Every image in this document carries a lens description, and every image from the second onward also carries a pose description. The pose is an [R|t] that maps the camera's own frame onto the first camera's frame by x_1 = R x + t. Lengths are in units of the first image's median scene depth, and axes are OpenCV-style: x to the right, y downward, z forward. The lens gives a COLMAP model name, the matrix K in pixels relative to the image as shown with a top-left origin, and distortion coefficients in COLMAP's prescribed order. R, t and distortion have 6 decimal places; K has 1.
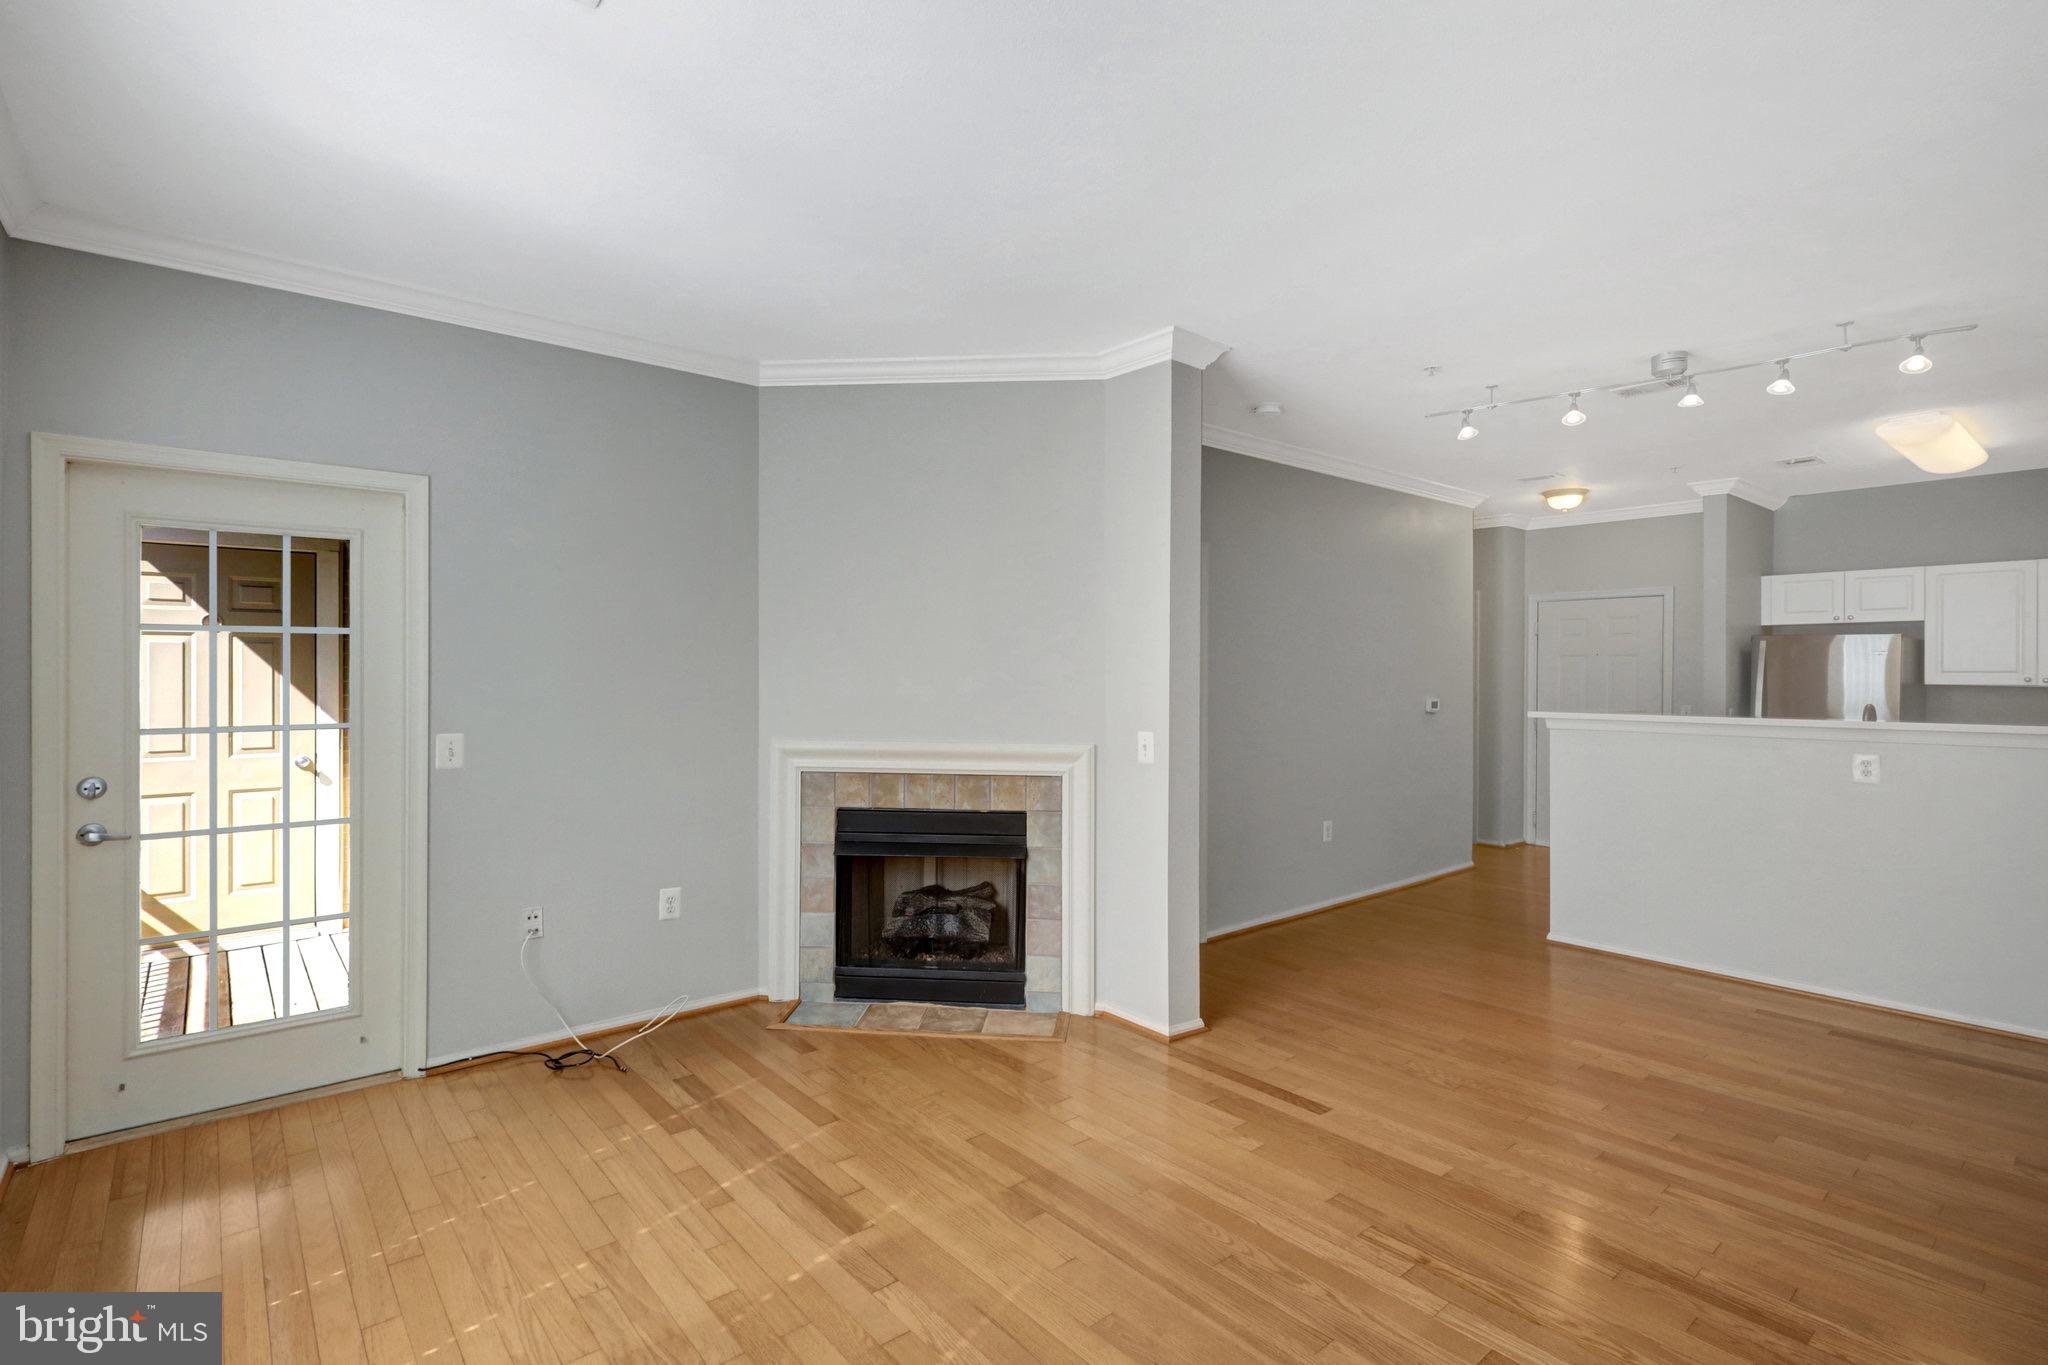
lens RADIAL K [[969.8, 0, 1017.7], [0, 969.8, 672.9], [0, 0, 1]] dist [-0.001842, 0.000632]
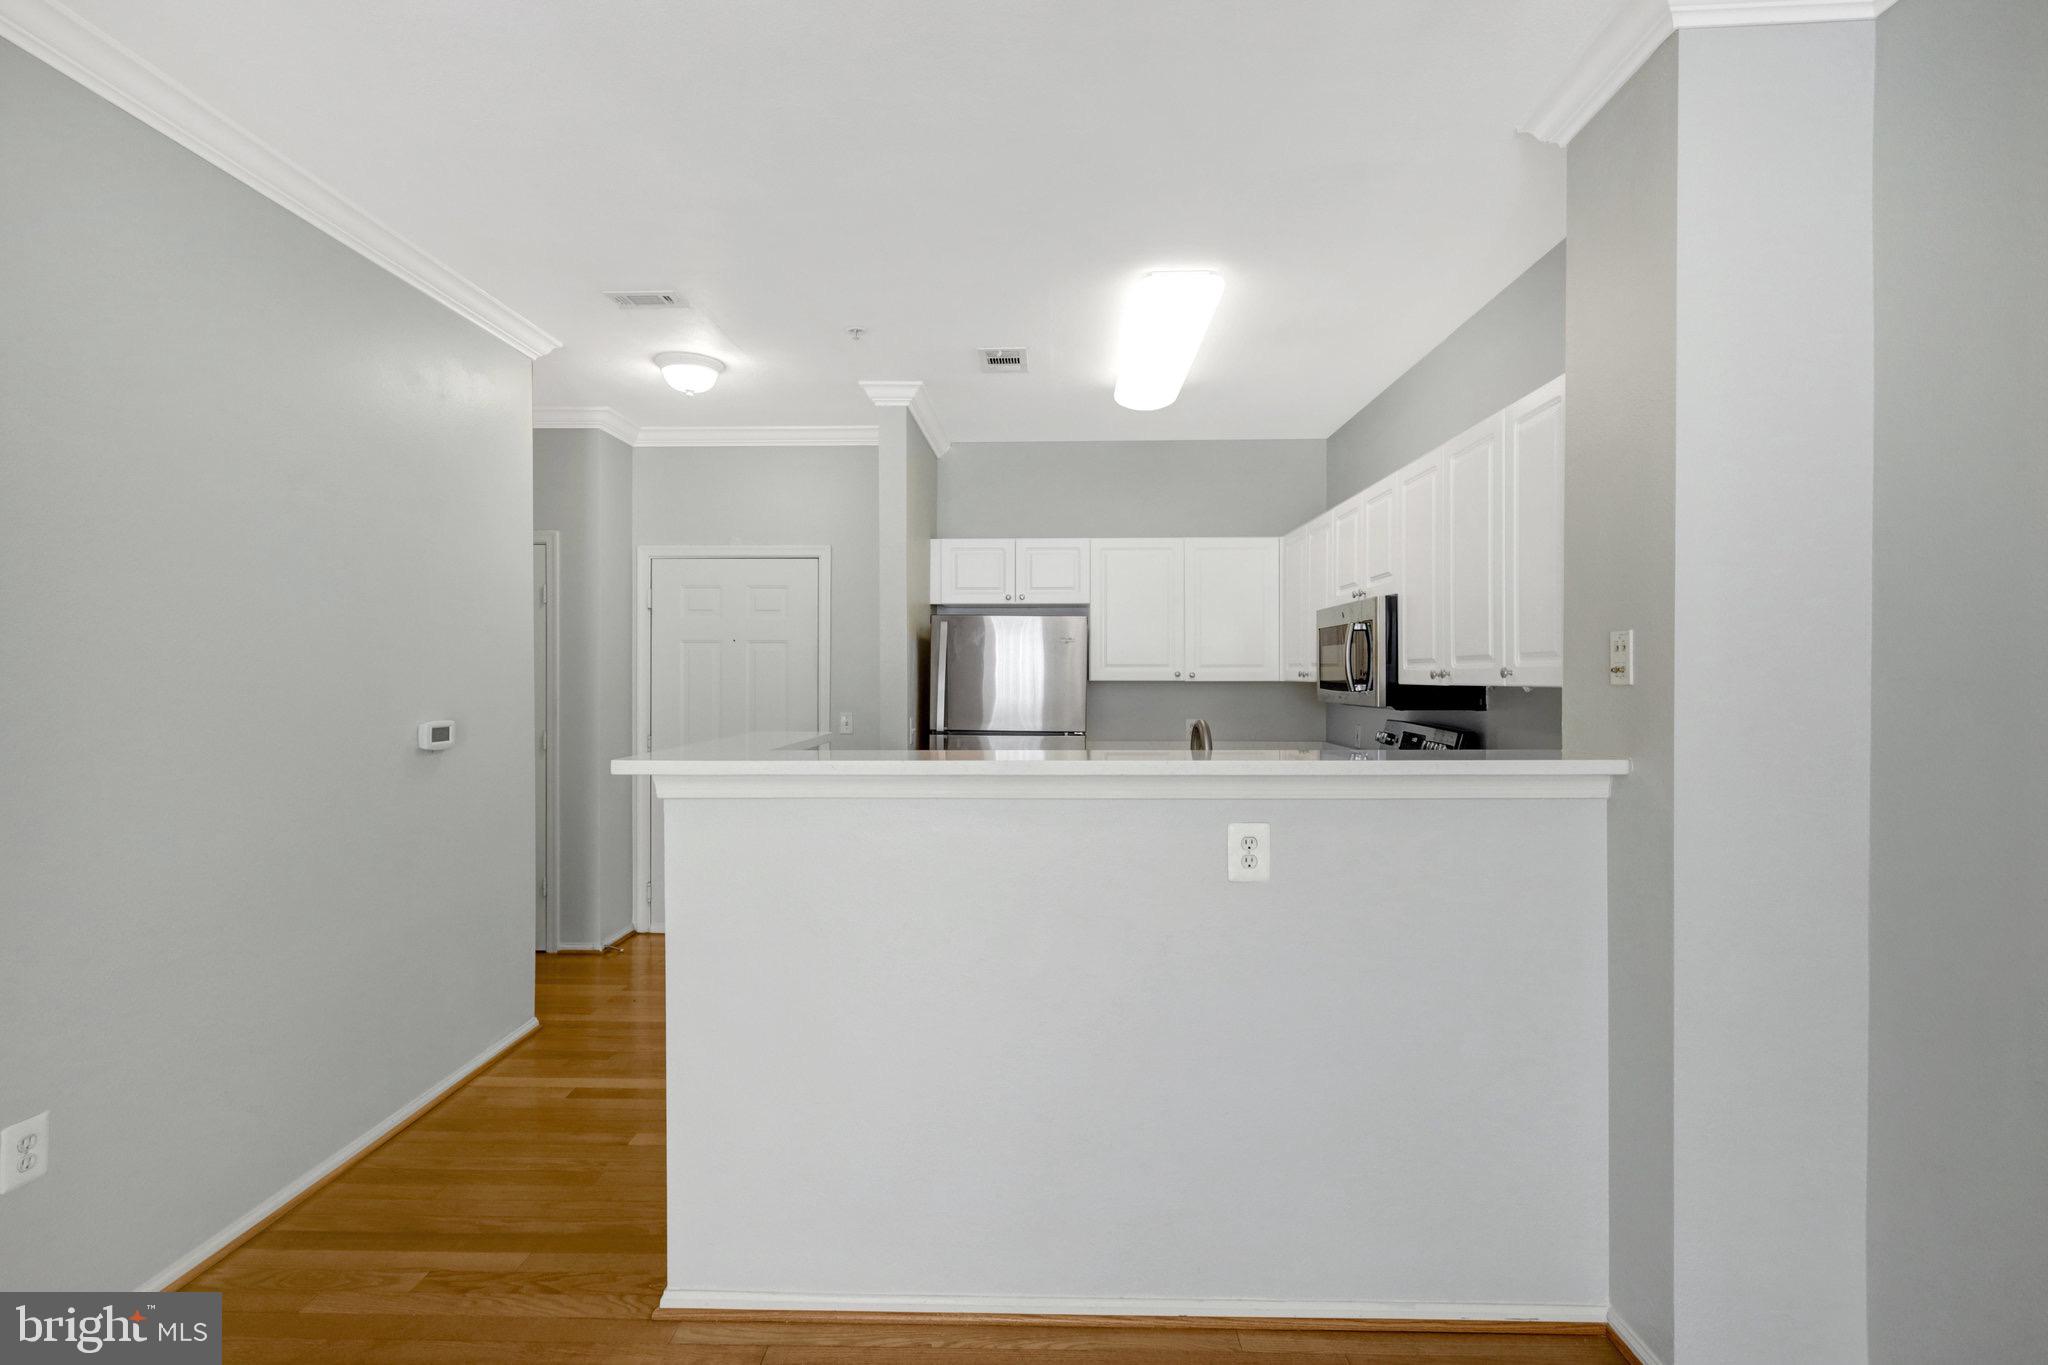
lens RADIAL K [[960.2, 0, 1027.2], [0, 960.2, 681.1], [0, 0, 1]] dist [0.001032, -0.000207]
pose [[0.656112, -0.011951, 0.754569, 0.295706], [0.003018, 0.999908, 0.013213, 0.001597], [-0.754657, -0.006392, 0.656088, 0.531214]]
